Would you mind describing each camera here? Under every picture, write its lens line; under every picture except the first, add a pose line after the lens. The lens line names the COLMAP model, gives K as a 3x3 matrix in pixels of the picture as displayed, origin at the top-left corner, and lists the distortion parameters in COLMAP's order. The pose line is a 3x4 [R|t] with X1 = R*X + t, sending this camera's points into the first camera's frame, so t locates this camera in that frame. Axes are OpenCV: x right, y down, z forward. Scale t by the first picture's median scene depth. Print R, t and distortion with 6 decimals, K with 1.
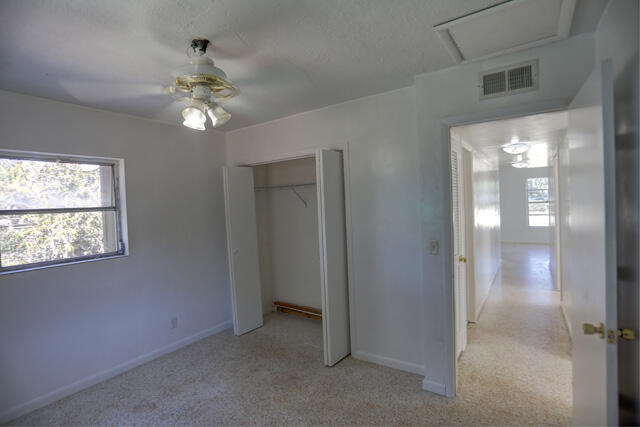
lens RADIAL K [[311.1, 0, 320.8], [0, 311.1, 207.1], [0, 0, 1]] dist [-0.079331, 0.032718]
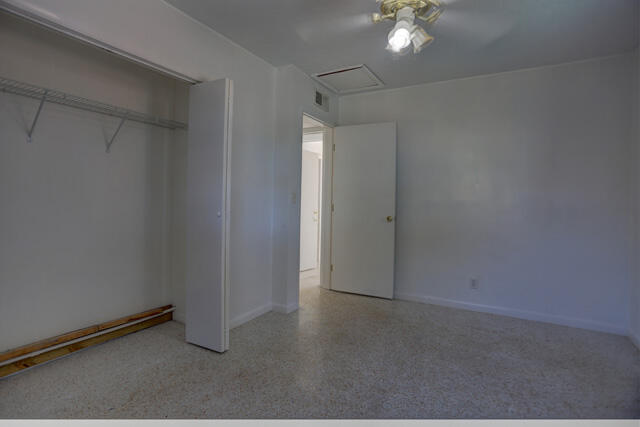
lens RADIAL K [[311.1, 0, 320.8], [0, 311.1, 207.1], [0, 0, 1]] dist [-0.079331, 0.032718]
pose [[-0.103441, 0.029428, 0.994200, -0.899355], [0.013278, 0.999514, -0.028204, 0.194392], [-0.994547, 0.010283, -0.103782, 0.940169]]
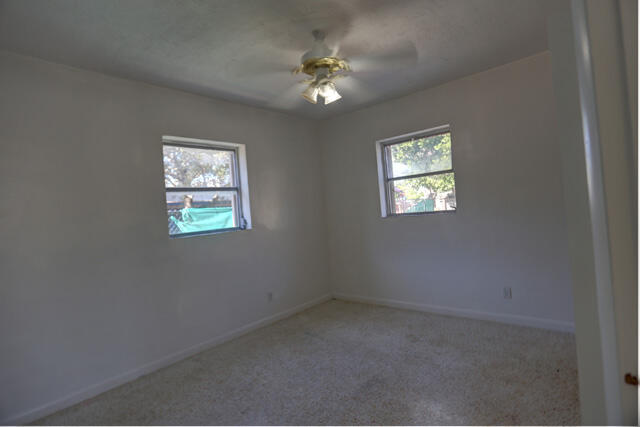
lens RADIAL K [[311.1, 0, 320.8], [0, 311.1, 207.1], [0, 0, 1]] dist [-0.079331, 0.032718]
pose [[-0.085637, 0.047264, -0.995205, 0.573151], [0.059222, 0.997349, 0.042270, 0.081182], [0.994565, -0.055319, -0.088209, 0.730549]]
